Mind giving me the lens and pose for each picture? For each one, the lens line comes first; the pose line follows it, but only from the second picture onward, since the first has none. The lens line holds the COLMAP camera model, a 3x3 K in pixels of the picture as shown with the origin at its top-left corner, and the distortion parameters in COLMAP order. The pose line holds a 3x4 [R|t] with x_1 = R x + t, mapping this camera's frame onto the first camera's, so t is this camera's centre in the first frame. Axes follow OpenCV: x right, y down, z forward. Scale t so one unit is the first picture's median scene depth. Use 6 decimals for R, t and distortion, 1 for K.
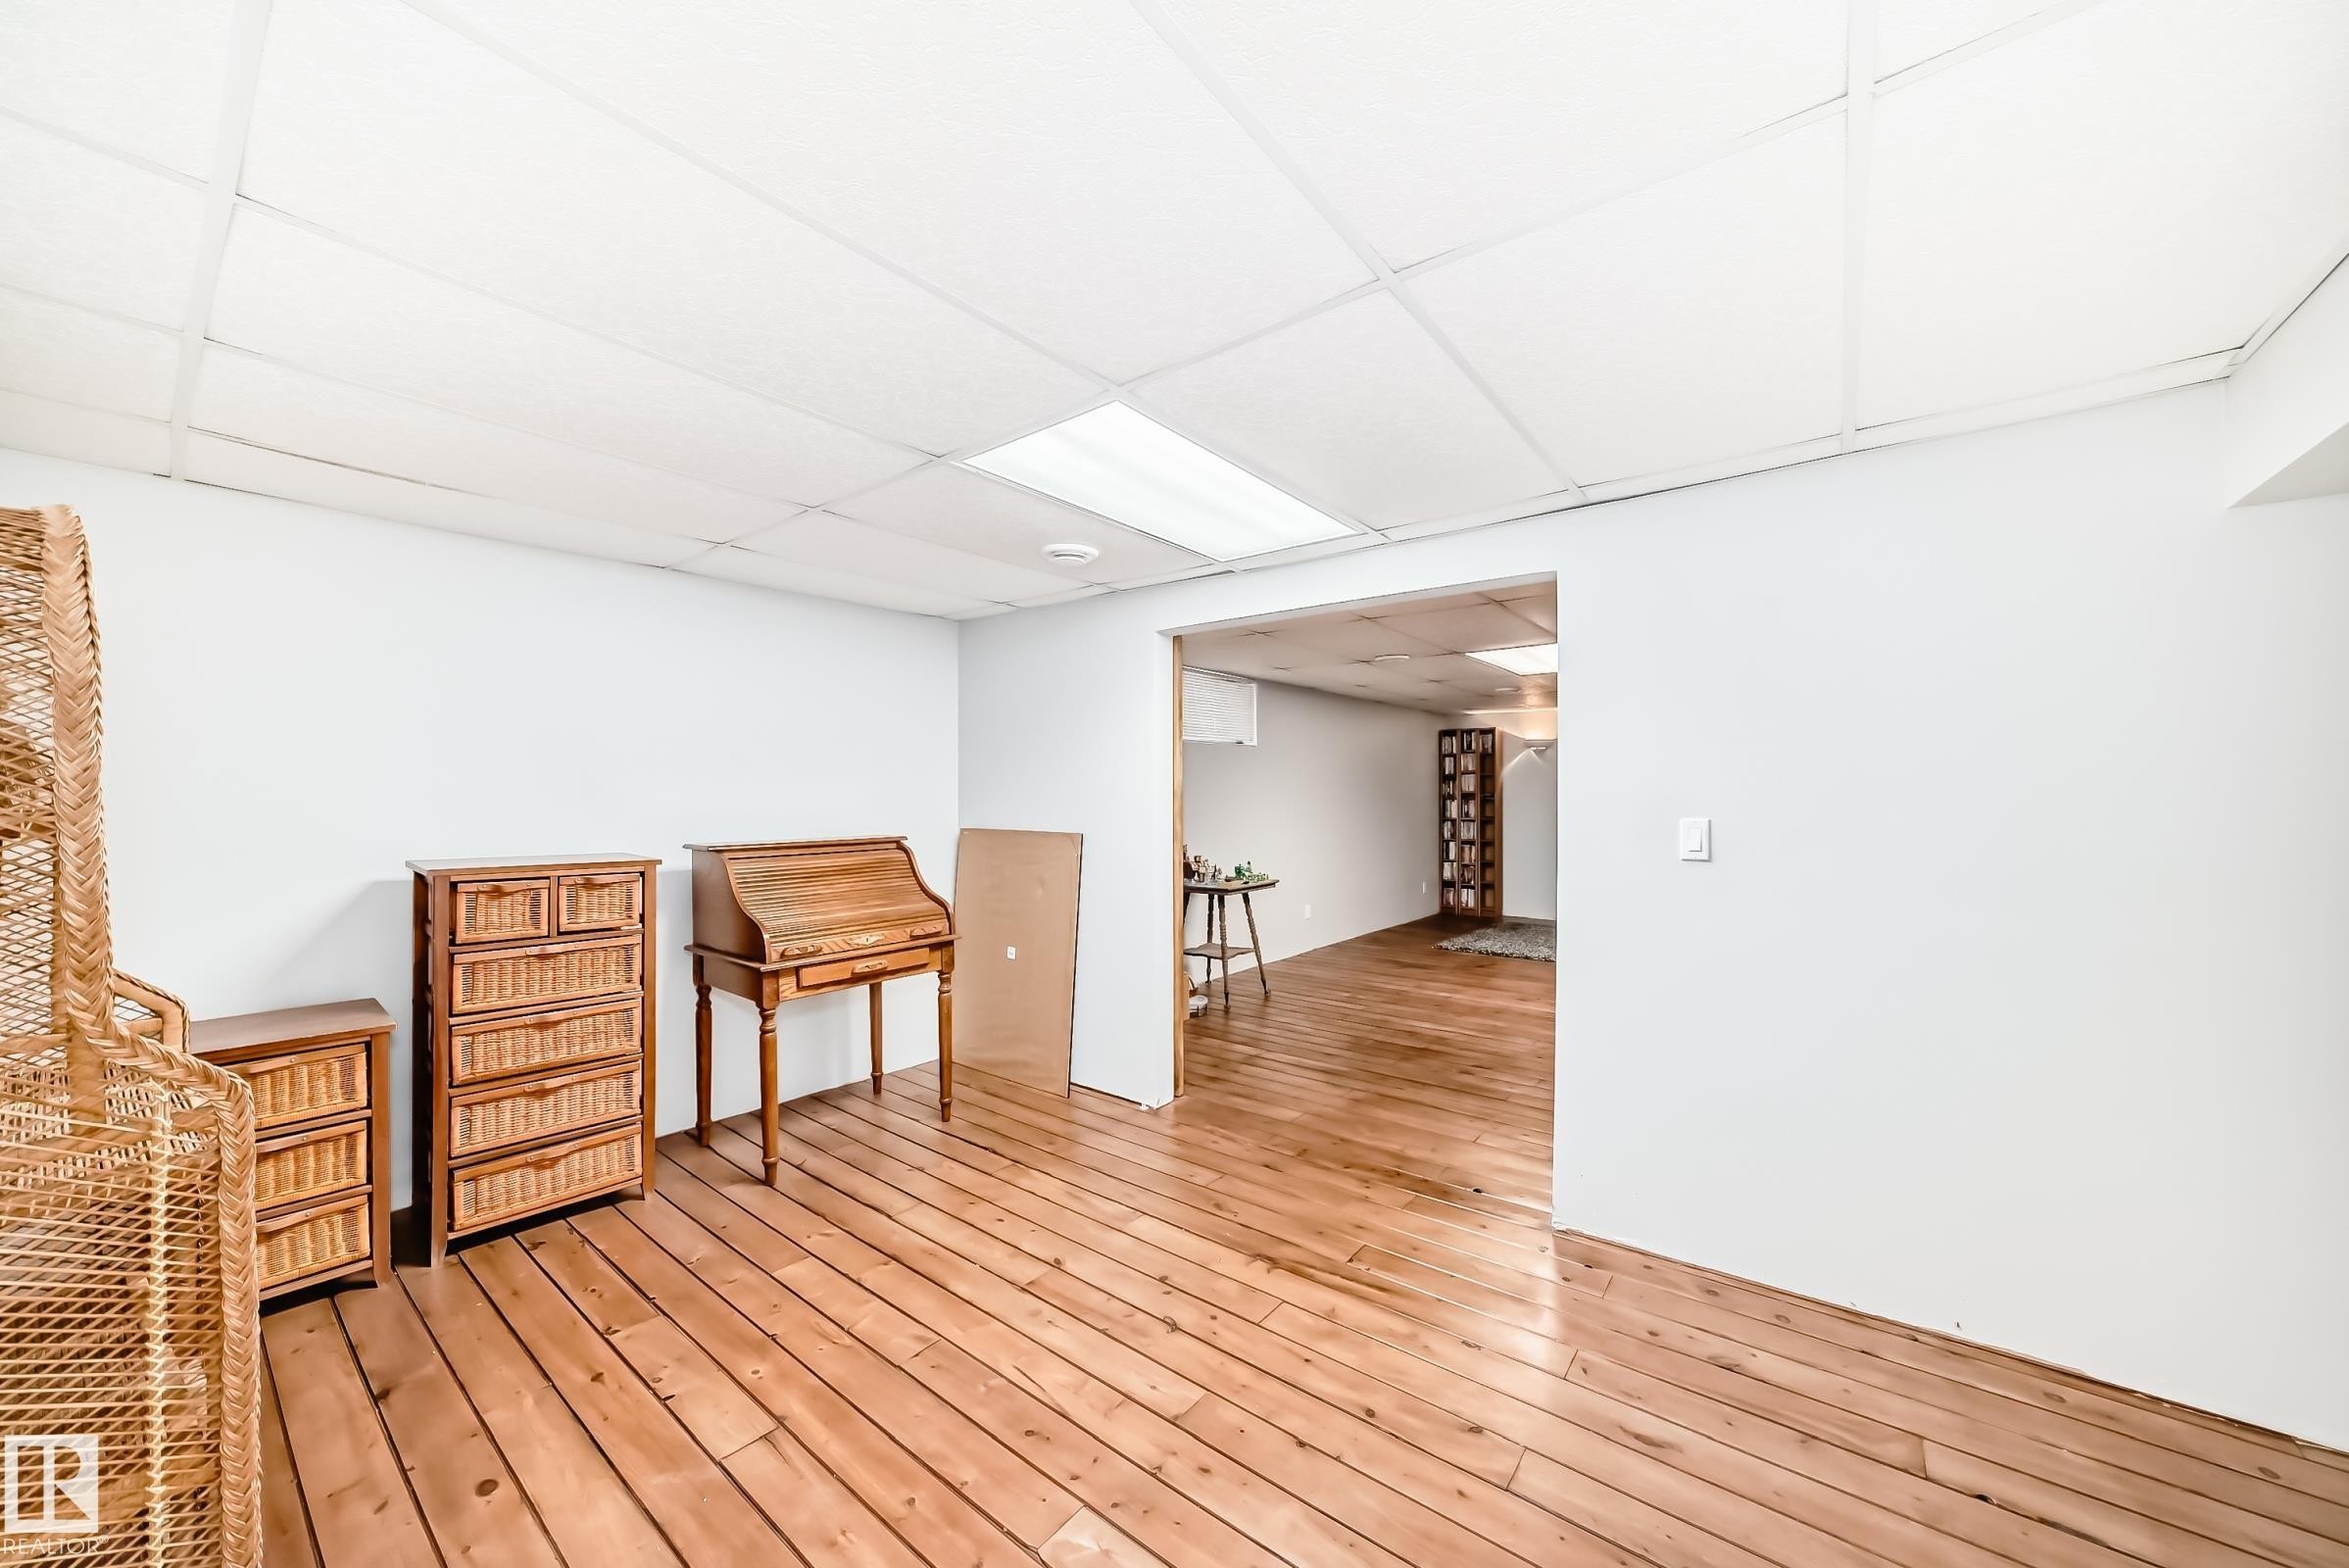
lens RADIAL K [[843.2, 0, 1183.9], [0, 843.2, 802.5], [0, 0, 1]] dist [-0.024488, 0.006657]
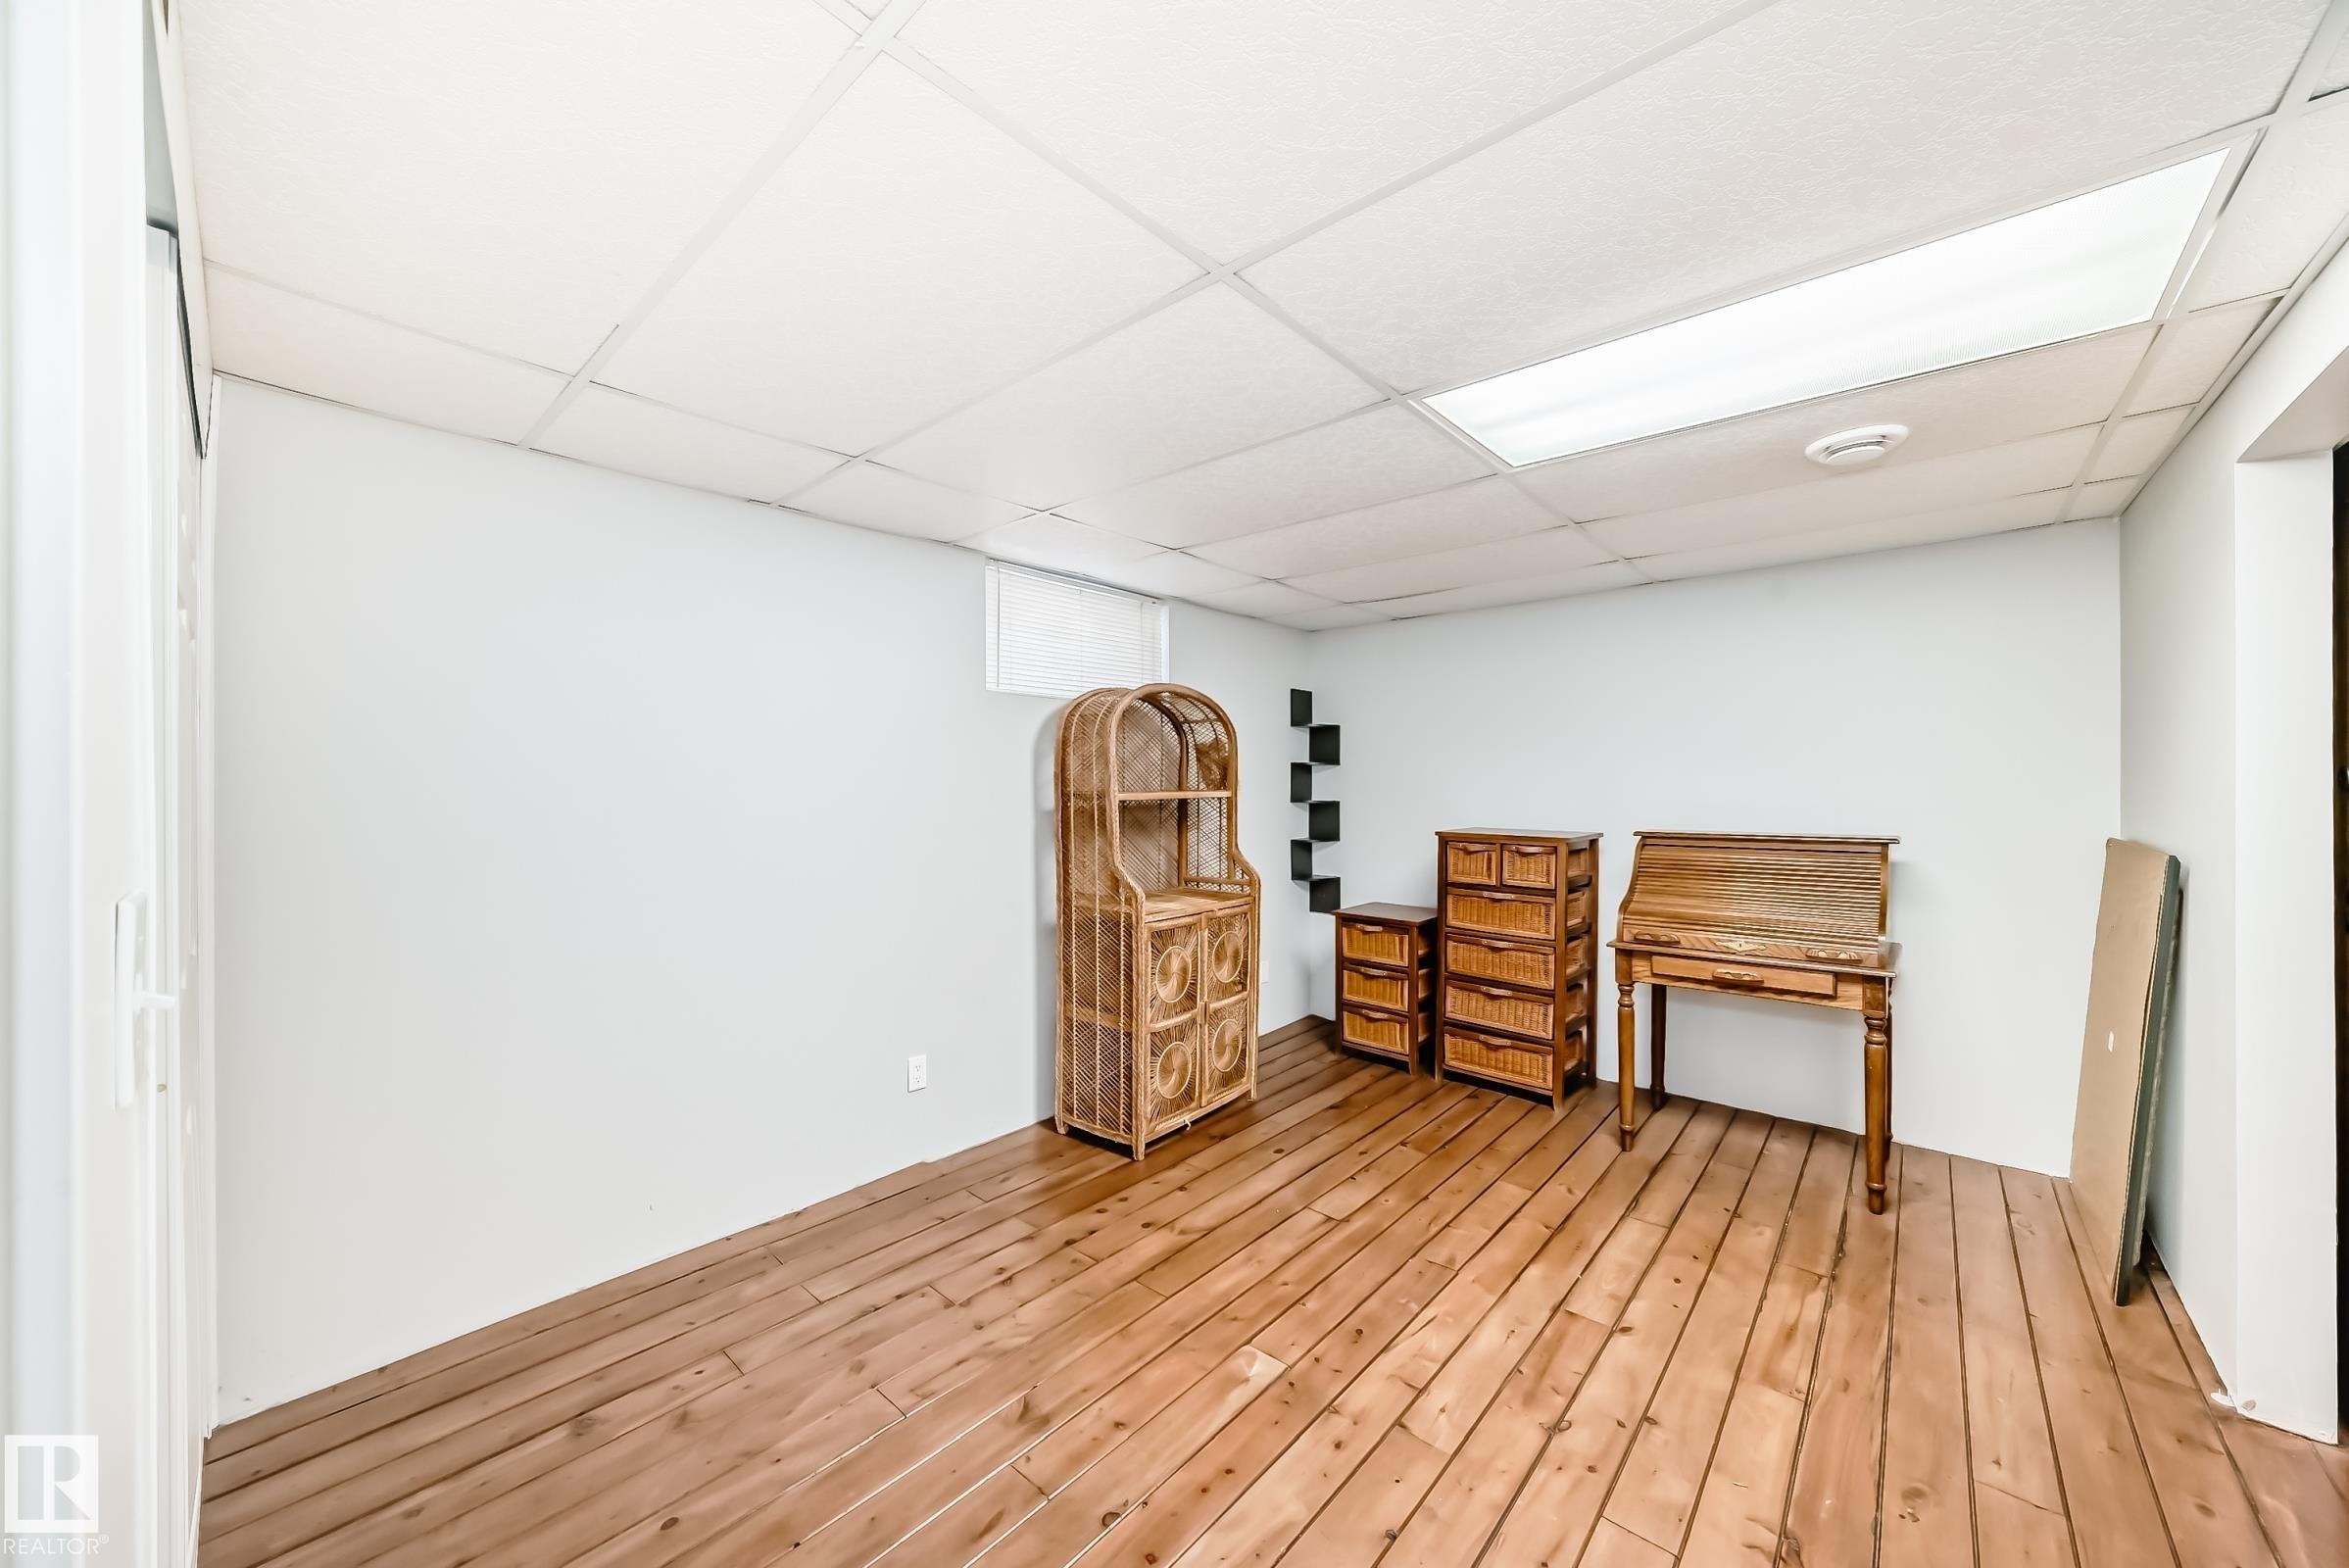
lens RADIAL K [[843.2, 0, 1183.9], [0, 843.2, 802.5], [0, 0, 1]] dist [-0.024488, 0.006657]
pose [[-0.059033, 0.019141, -0.998073, 0.696070], [-0.010082, 0.999754, 0.019770, -0.002237], [0.998205, 0.011229, -0.058825, 0.578479]]
